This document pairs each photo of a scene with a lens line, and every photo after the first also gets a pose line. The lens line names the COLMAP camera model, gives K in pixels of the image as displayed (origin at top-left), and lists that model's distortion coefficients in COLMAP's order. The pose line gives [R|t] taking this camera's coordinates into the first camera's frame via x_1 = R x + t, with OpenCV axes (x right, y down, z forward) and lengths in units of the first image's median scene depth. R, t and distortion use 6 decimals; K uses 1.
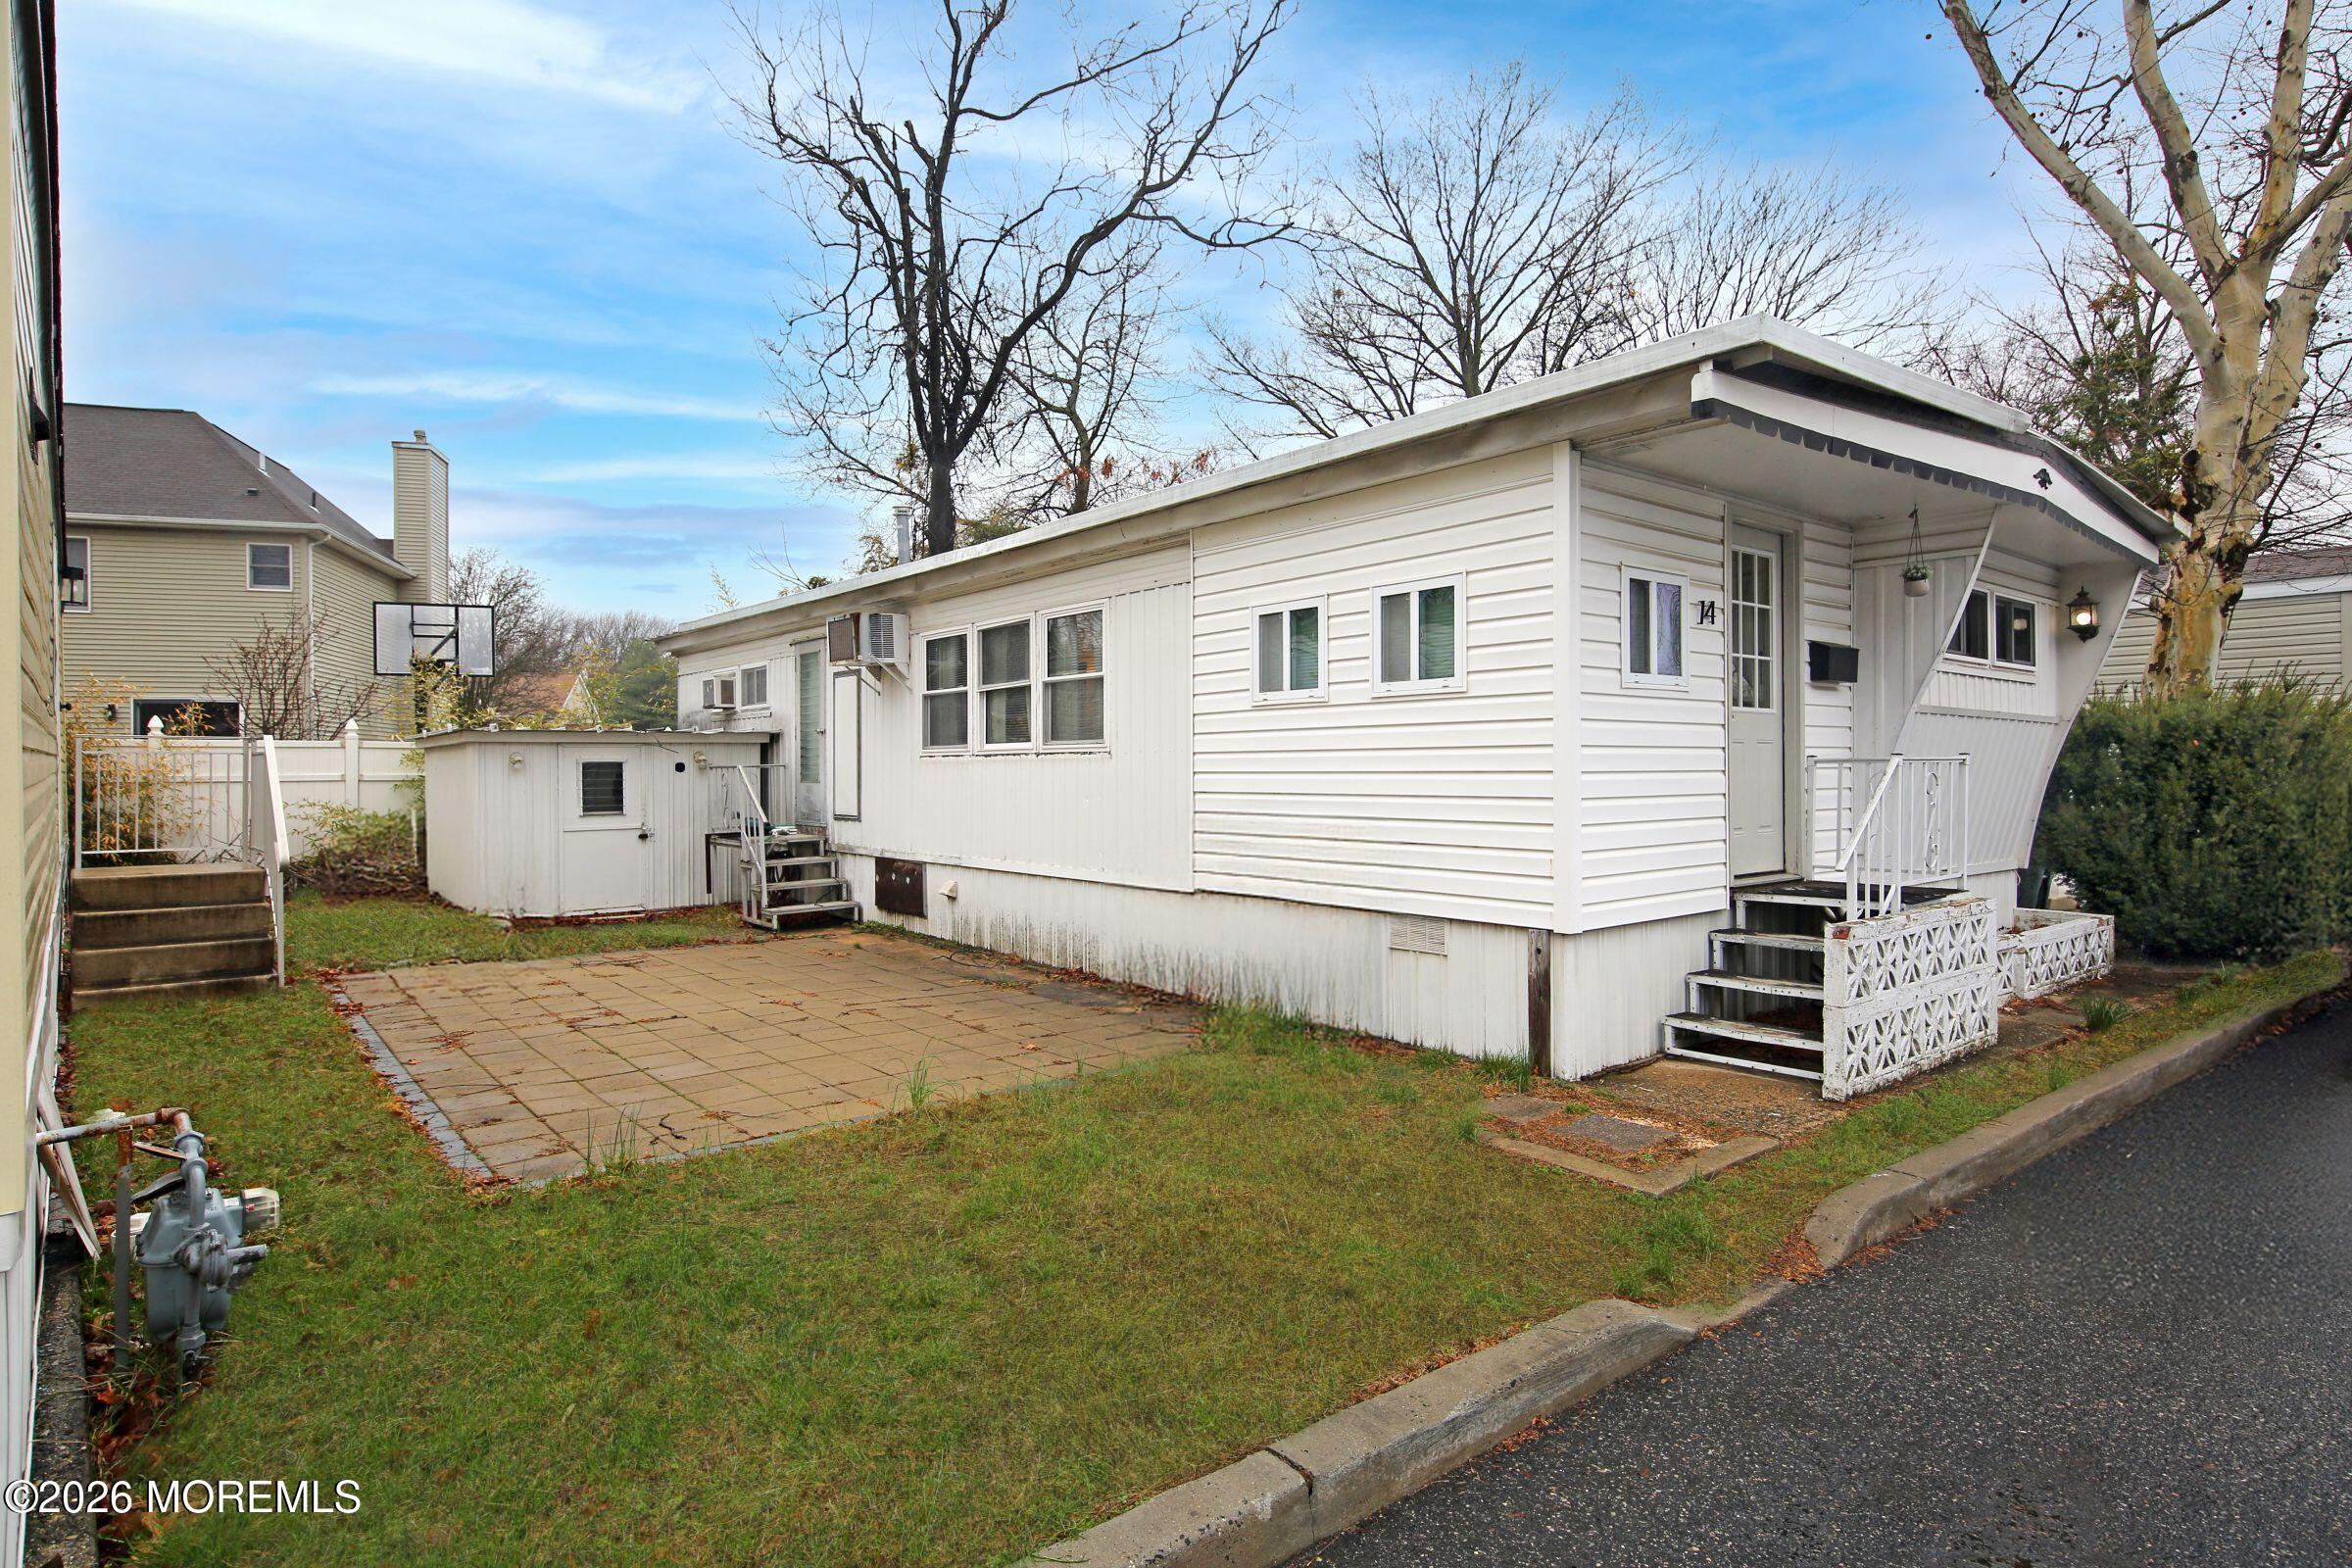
lens RADIAL K [[1319.1, 0, 1183.4], [0, 1319.1, 779.5], [0, 0, 1]] dist [0.013313, -0.003220]
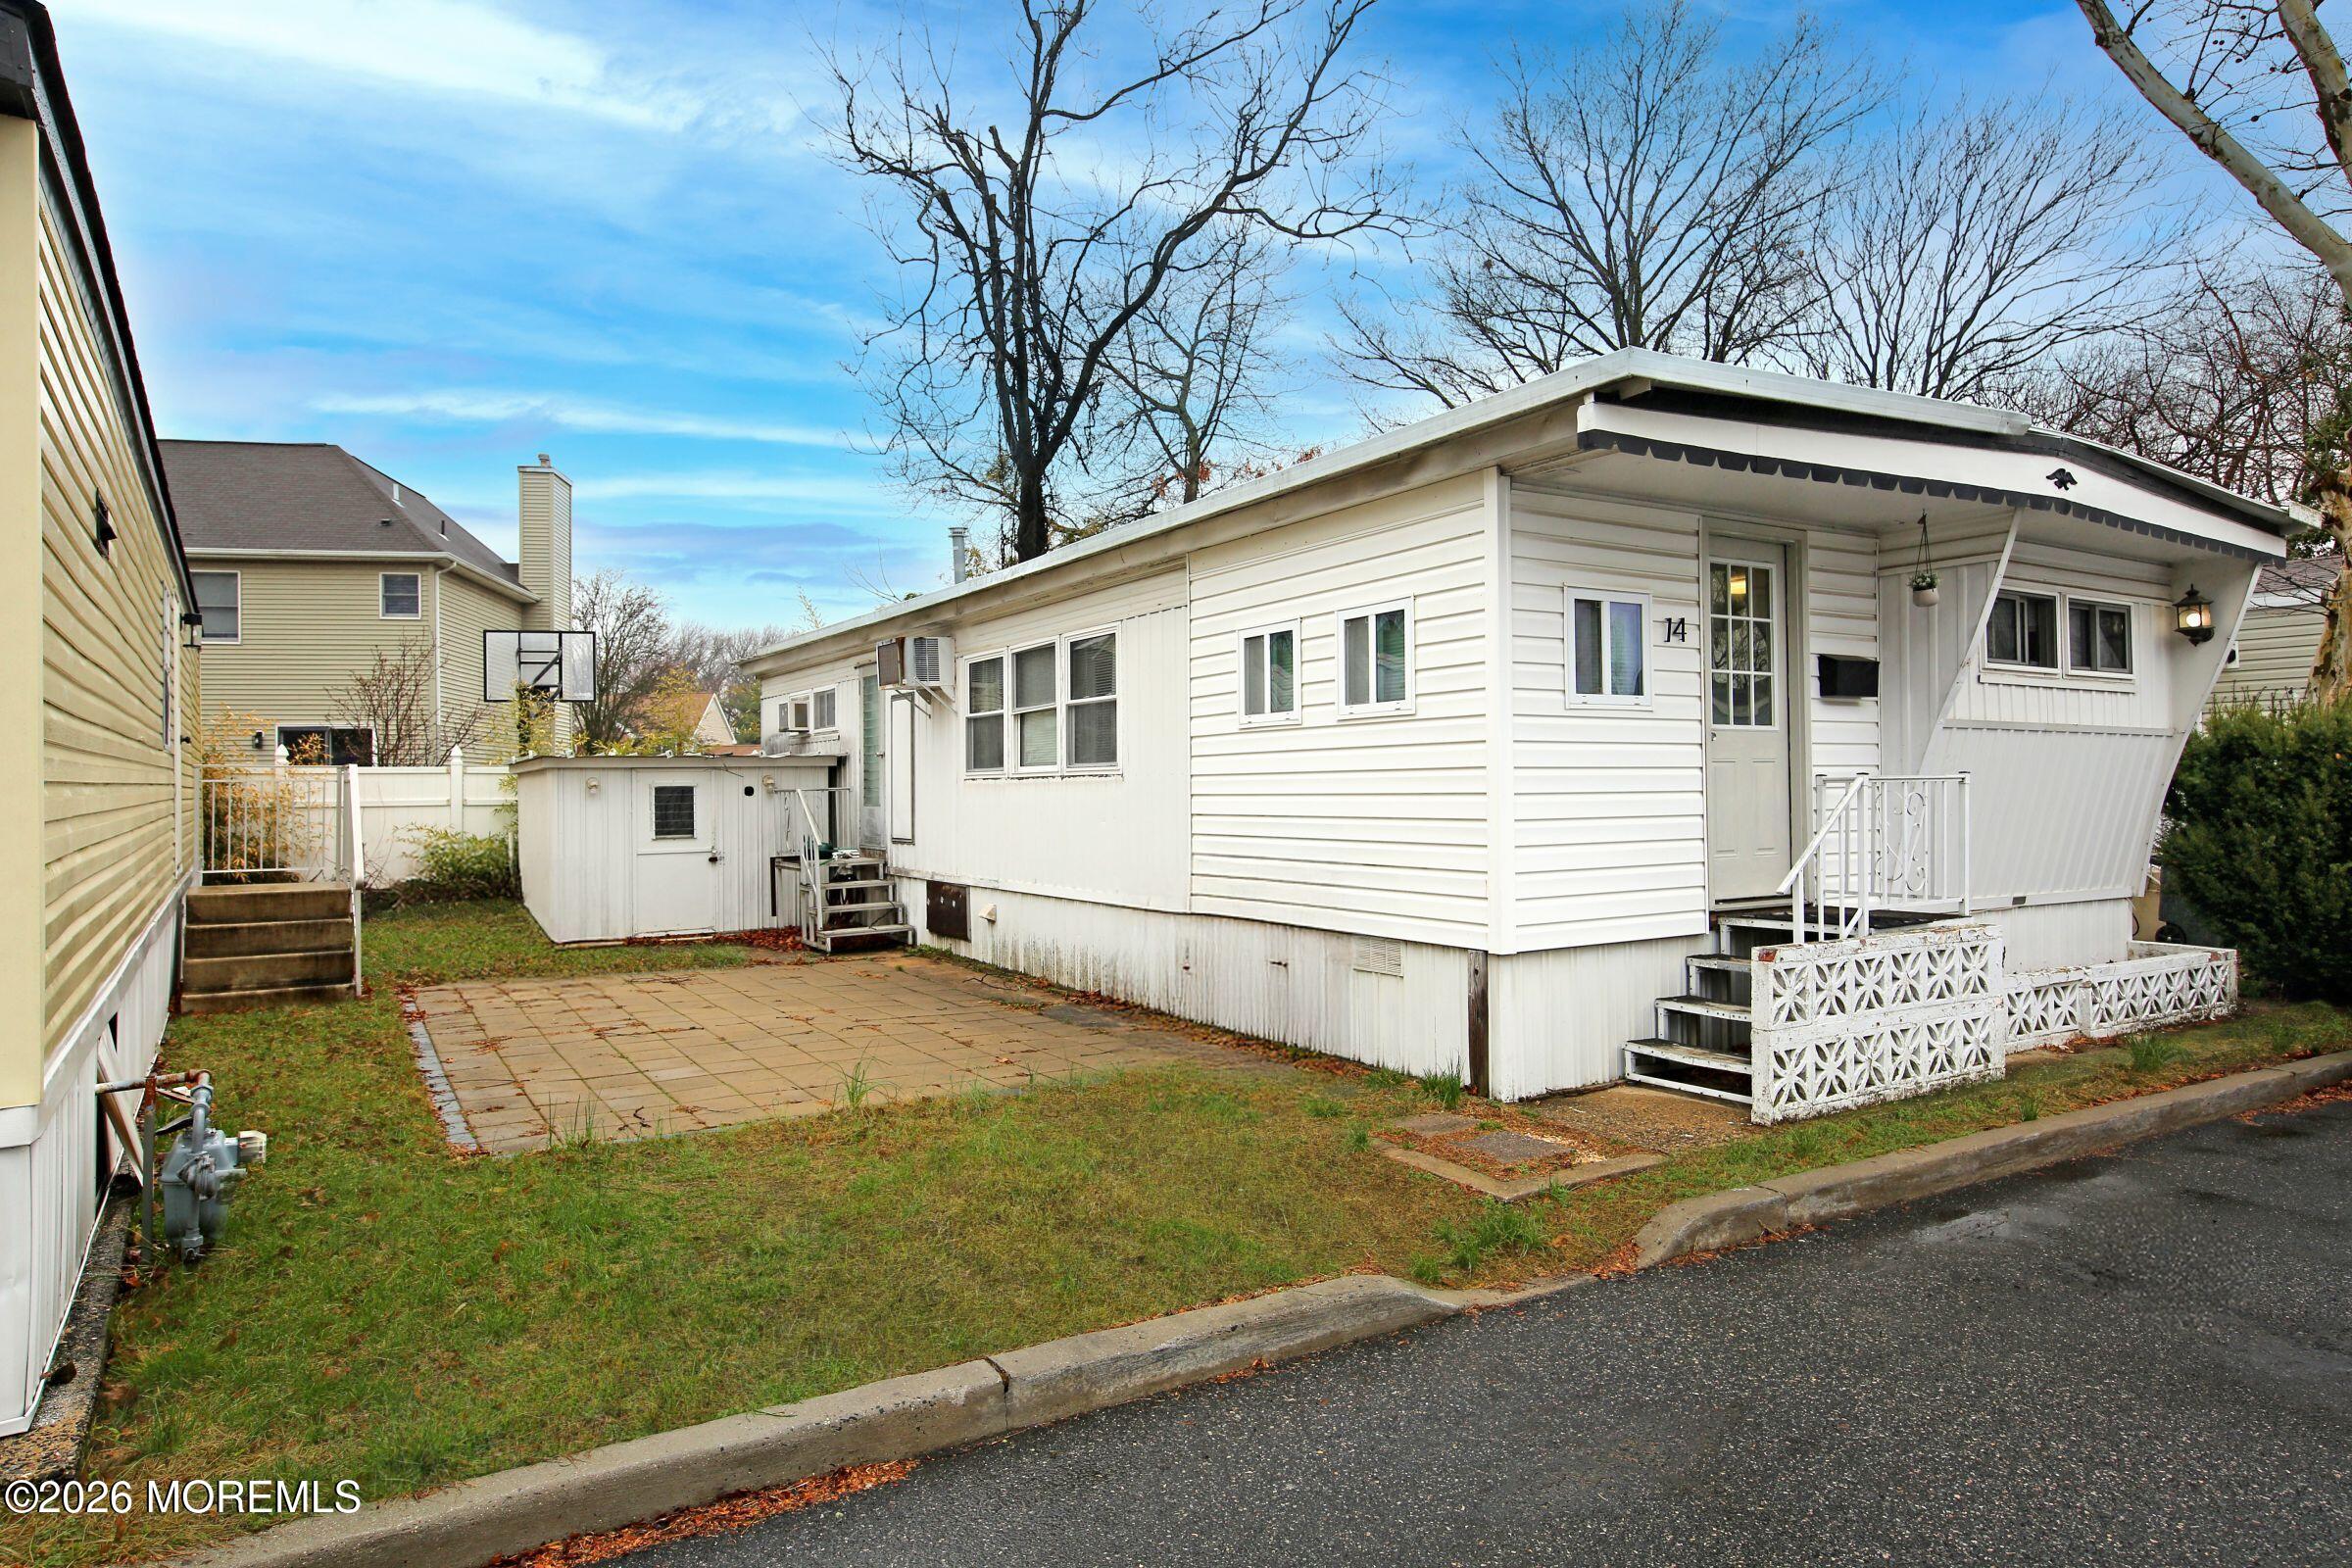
lens RADIAL K [[1483.0, 0, 1176.7], [0, 1483.0, 780.0], [0, 0, 1]] dist [0.009748, 0.006421]
pose [[0.990209, -0.005928, -0.139467, 0.133496], [0.004057, 0.999898, -0.013696, -0.001106], [0.139534, 0.012996, 0.990132, -0.101933]]
